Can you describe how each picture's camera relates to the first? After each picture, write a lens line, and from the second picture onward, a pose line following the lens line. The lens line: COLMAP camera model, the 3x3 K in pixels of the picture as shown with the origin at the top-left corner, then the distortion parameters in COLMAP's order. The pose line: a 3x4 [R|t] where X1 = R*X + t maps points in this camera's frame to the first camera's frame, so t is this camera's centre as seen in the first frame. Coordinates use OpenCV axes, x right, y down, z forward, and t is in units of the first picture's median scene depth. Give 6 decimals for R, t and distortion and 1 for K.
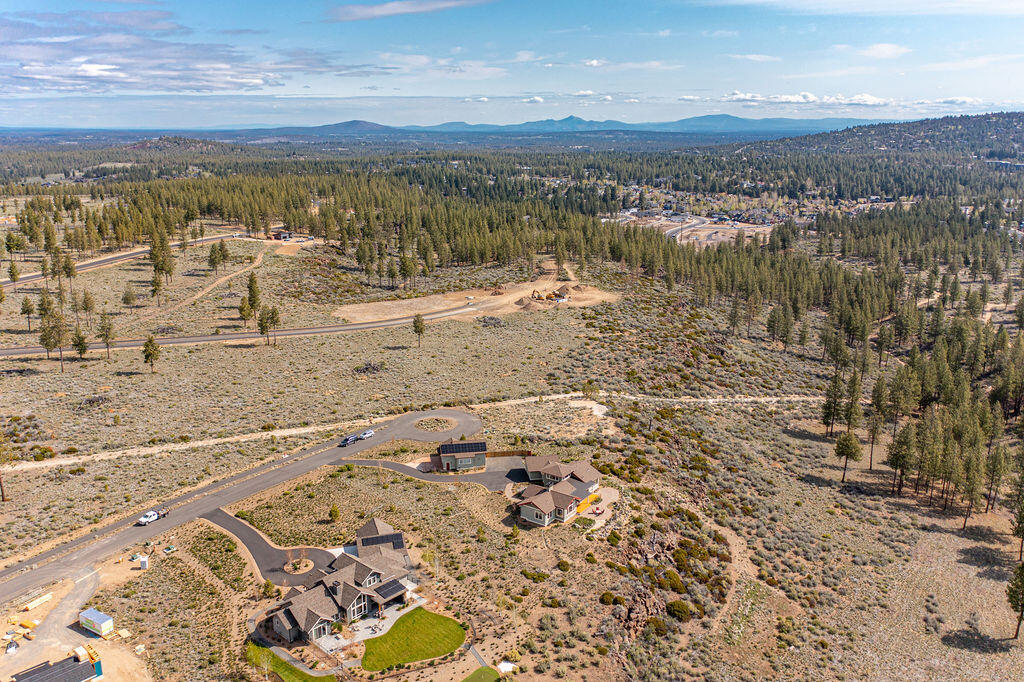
lens RADIAL K [[833.6, 0, 512.0], [0, 833.6, 341.0], [0, 0, 1]] dist [-0.000802, -0.004795]
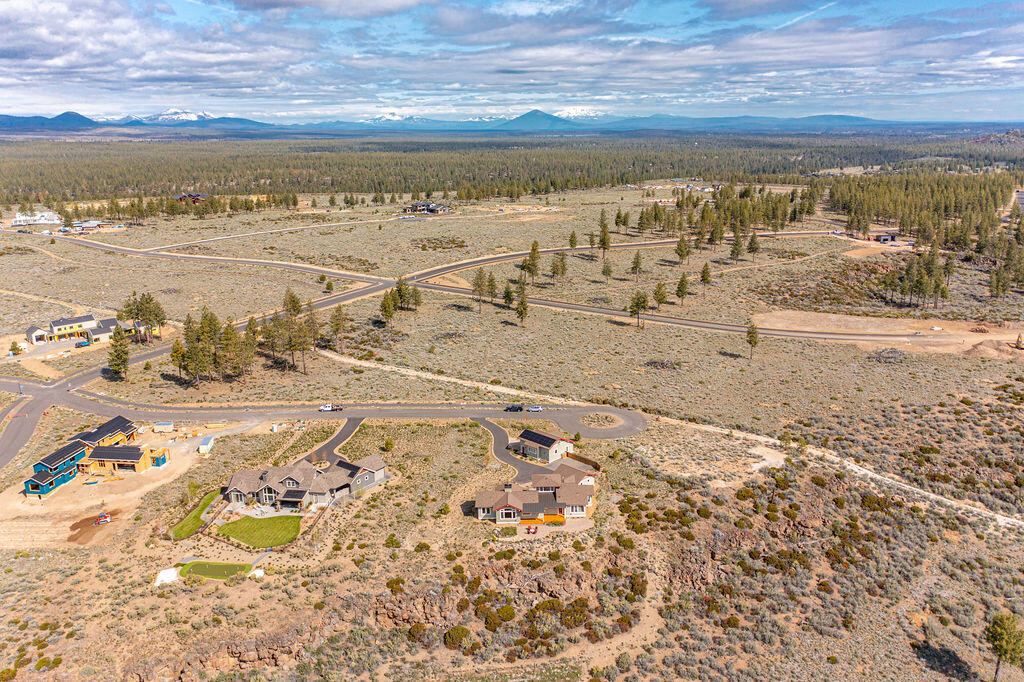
lens RADIAL K [[817.6, 0, 517.4], [0, 817.6, 337.9], [0, 0, 1]] dist [-0.006612, -0.001818]
pose [[0.570251, 0.200077, -0.796733, 0.835750], [-0.192937, 0.975377, 0.106846, -0.114825], [0.798492, 0.092790, 0.594812, 0.419434]]
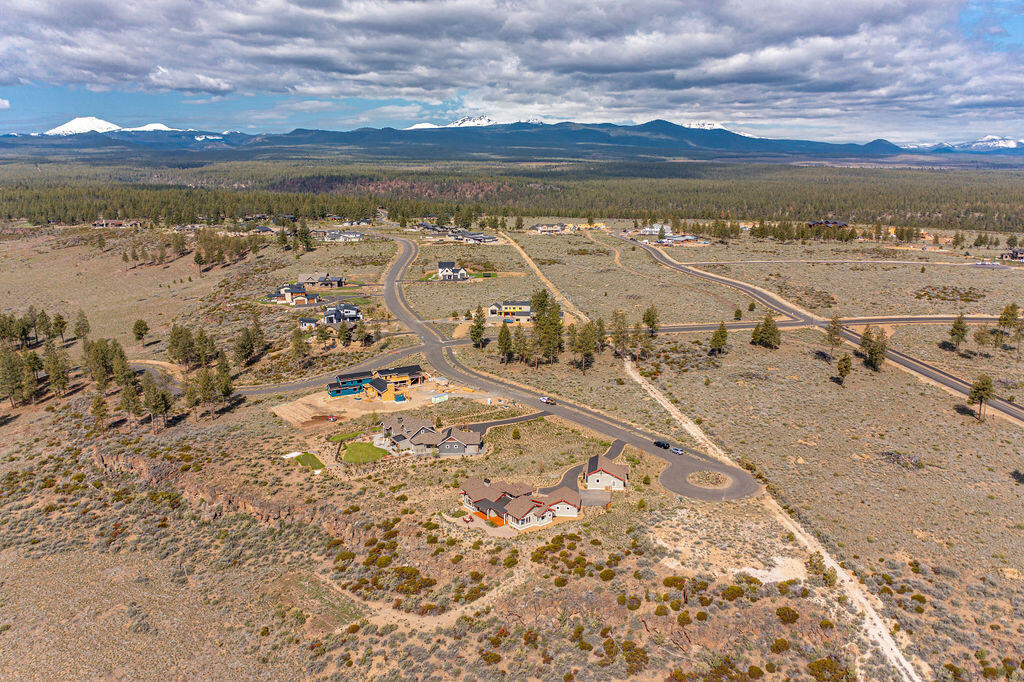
lens RADIAL K [[810.8, 0, 509.7], [0, 810.8, 349.8], [0, 0, 1]] dist [-0.001234, -0.002309]
pose [[-0.301157, 0.219388, -0.927994, 1.066330], [-0.235073, 0.926060, 0.295217, -0.341455], [0.924146, 0.307053, -0.227317, 1.273767]]
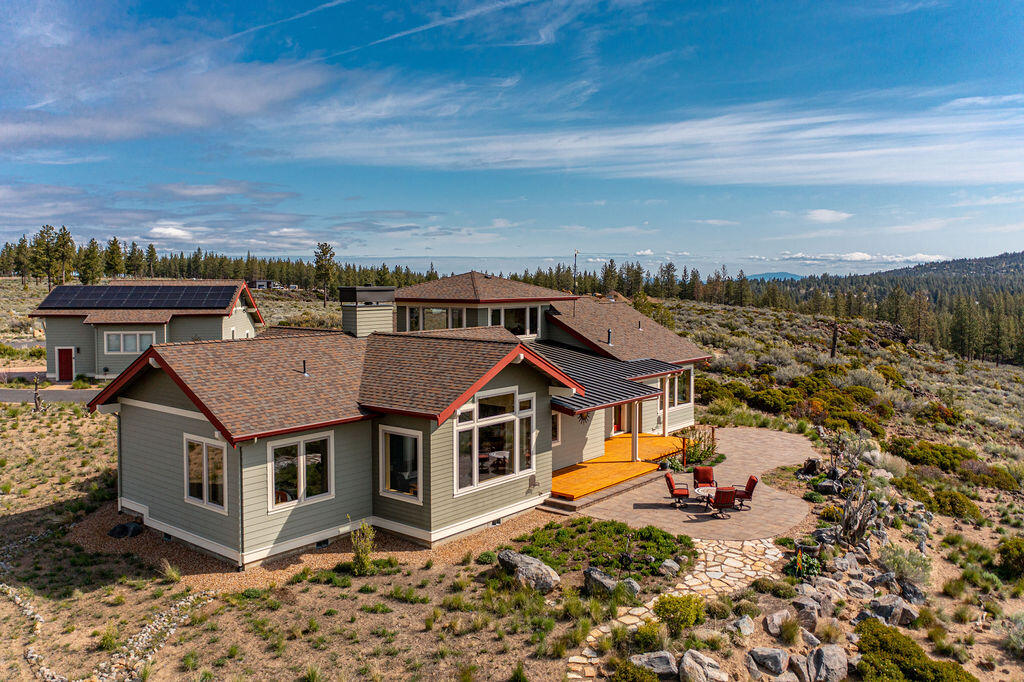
lens RADIAL K [[812.6, 0, 512.0], [0, 812.6, 341.0], [0, 0, 1]] dist [-0.004691, -0.002326]
pose [[0.996740, 0.004488, -0.080557, 0.084918], [-0.019041, 0.983334, -0.180807, 0.213162], [0.078403, 0.181751, 0.980214, 0.898018]]
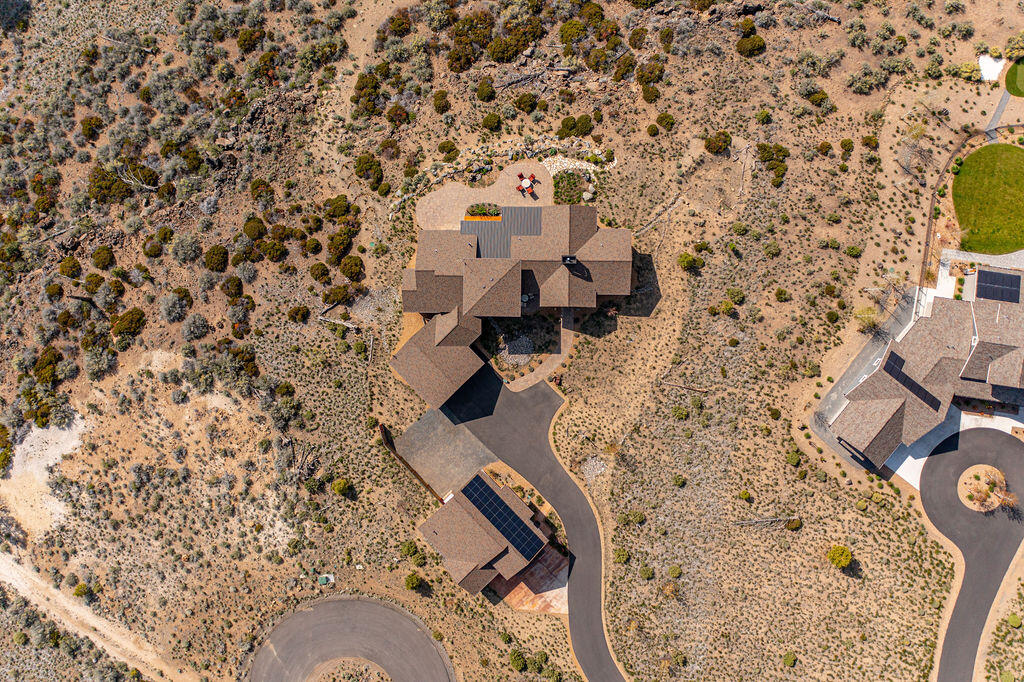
lens RADIAL K [[810.8, 0, 509.7], [0, 810.8, 349.8], [0, 0, 1]] dist [-0.001234, -0.002309]
pose [[-0.561767, -0.827201, 0.012509, 0.013518], [0.263270, -0.164416, 0.950608, -0.332954], [-0.784288, 0.537313, 0.310141, 0.939821]]
